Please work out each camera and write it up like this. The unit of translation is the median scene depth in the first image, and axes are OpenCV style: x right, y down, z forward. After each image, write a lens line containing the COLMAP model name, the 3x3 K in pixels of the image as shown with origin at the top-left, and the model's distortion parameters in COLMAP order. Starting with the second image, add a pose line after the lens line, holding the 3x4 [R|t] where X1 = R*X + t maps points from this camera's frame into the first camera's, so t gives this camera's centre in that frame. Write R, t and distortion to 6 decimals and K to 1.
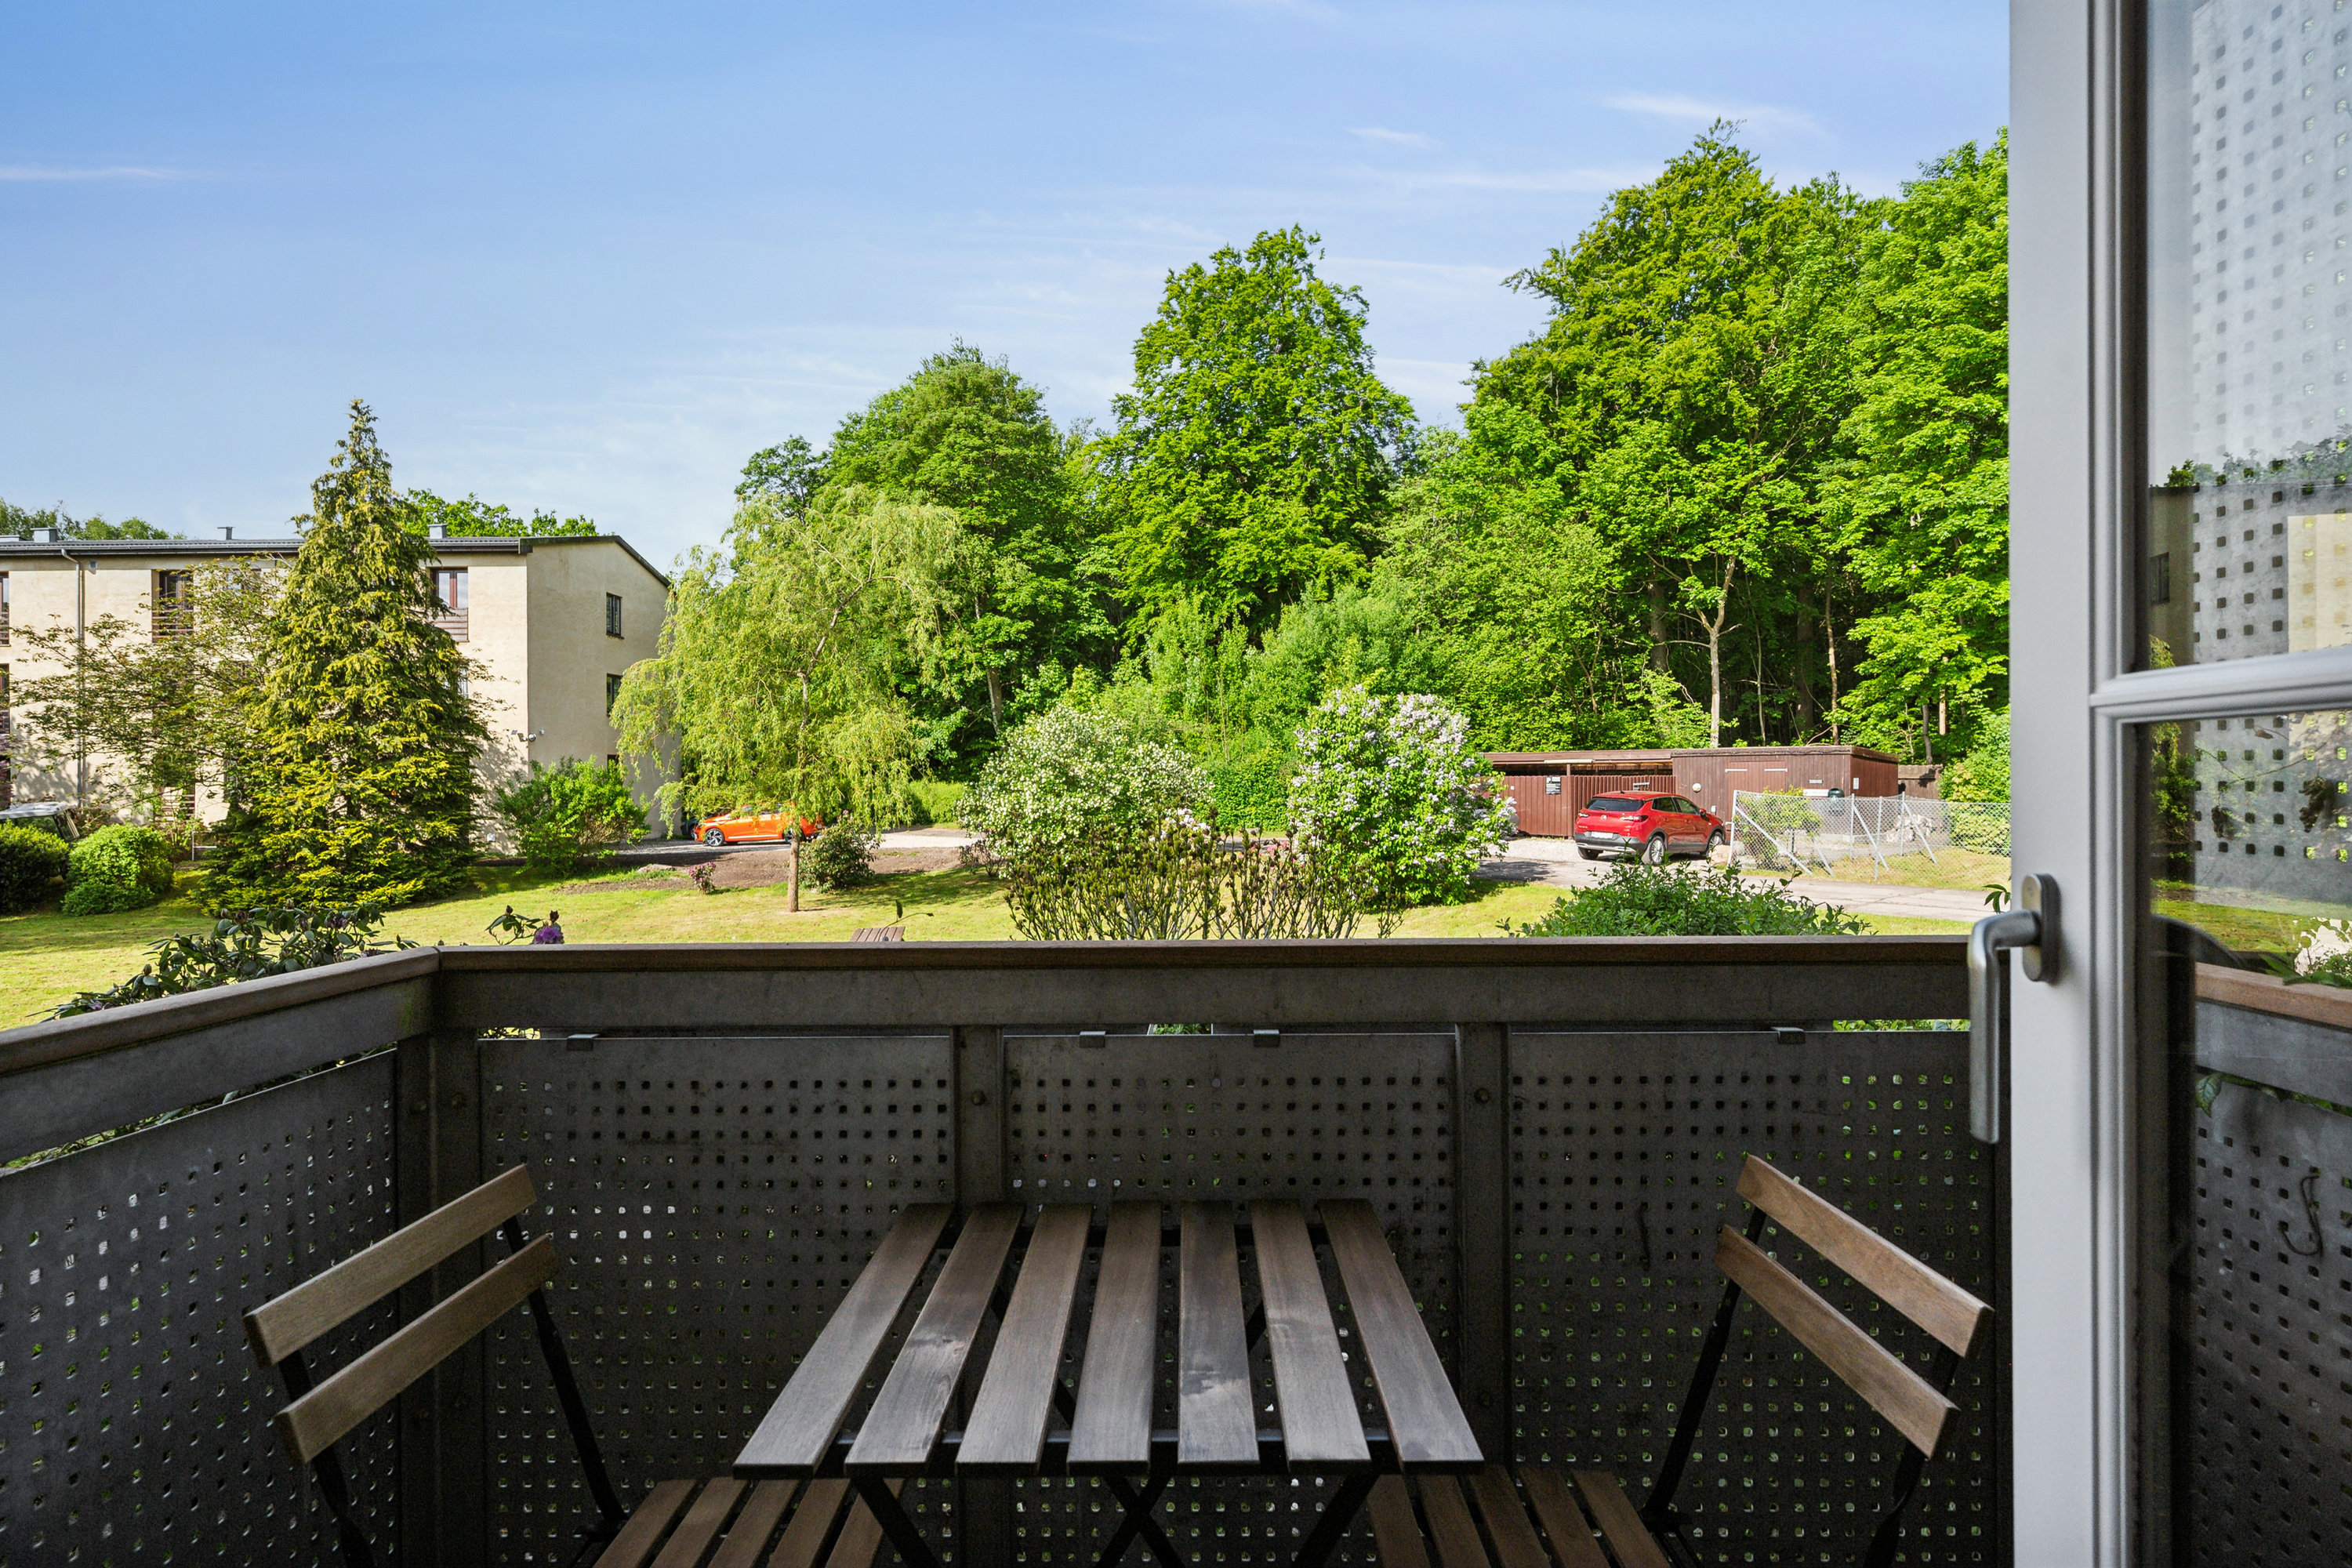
lens RADIAL K [[1213.5, 0, 1186.4], [0, 1213.5, 777.9], [0, 0, 1]] dist [0.035989, 0.000452]
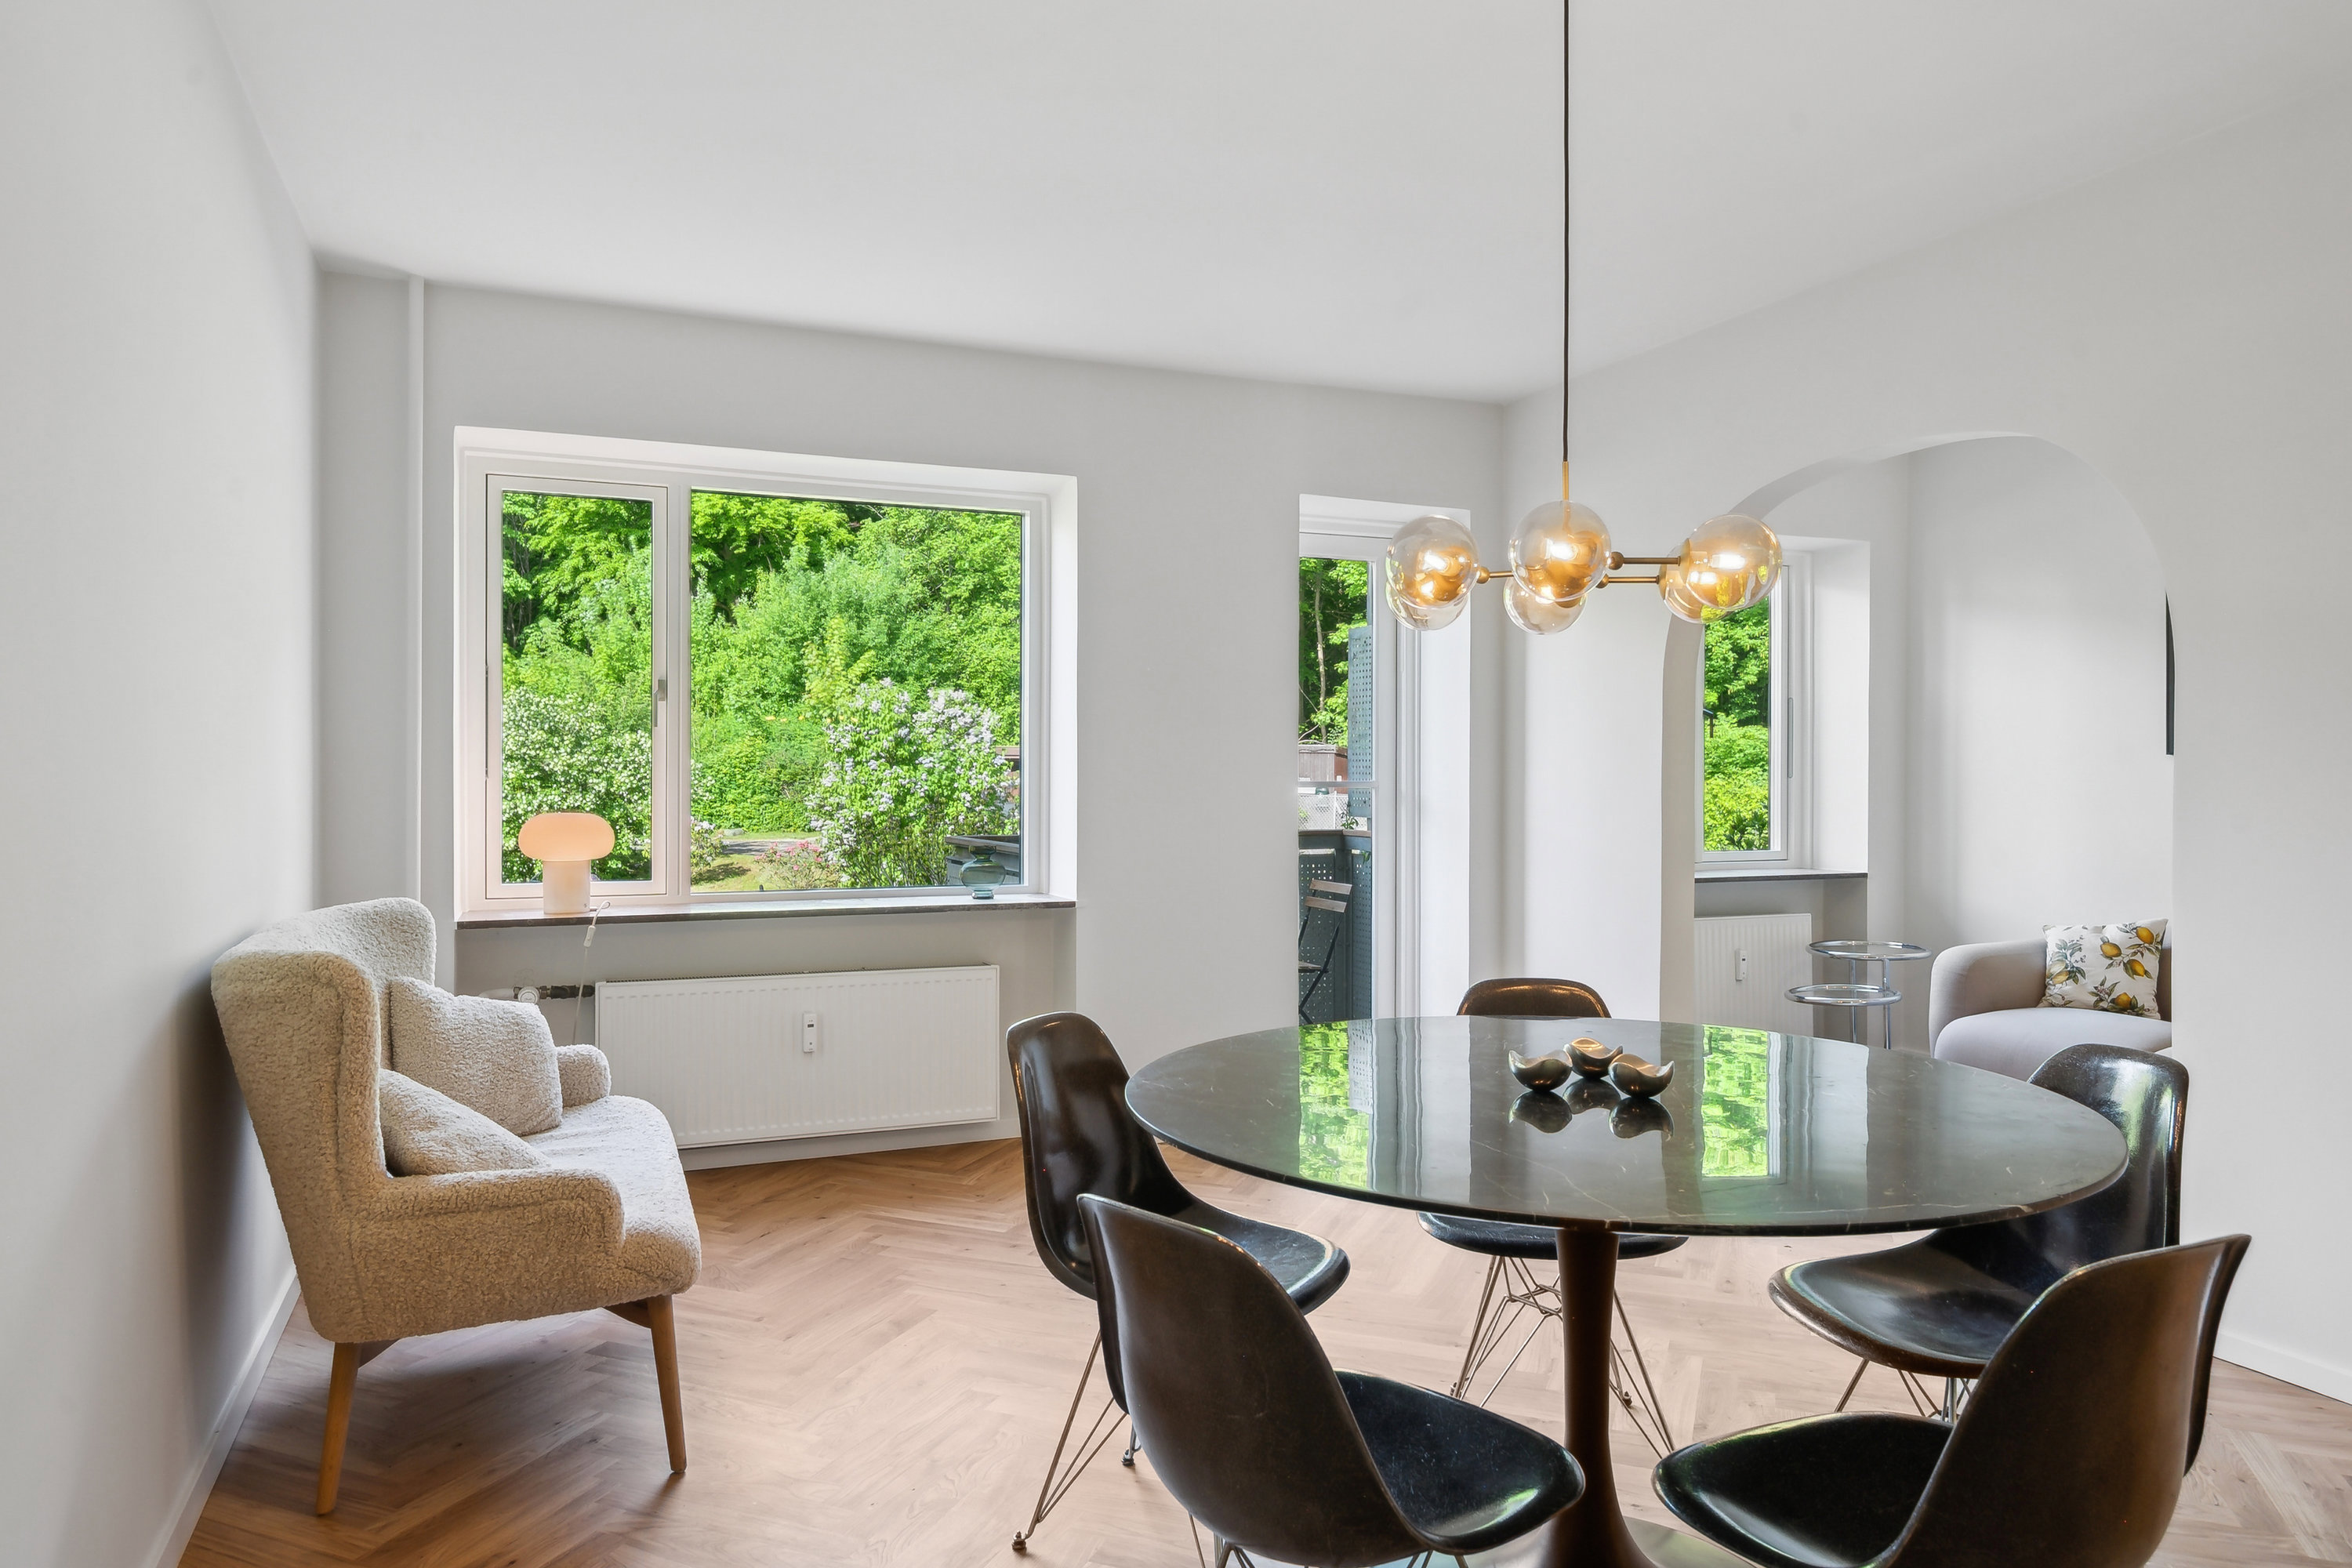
lens RADIAL K [[1498.5, 0, 1182.9], [0, 1498.5, 795.3], [0, 0, 1]] dist [-0.007629, 0.001585]
pose [[0.923457, 0.000459, 0.383702, -0.054029], [-0.007059, 0.999850, 0.015793, -0.002637], [-0.383637, -0.017293, 0.923322, -0.103426]]
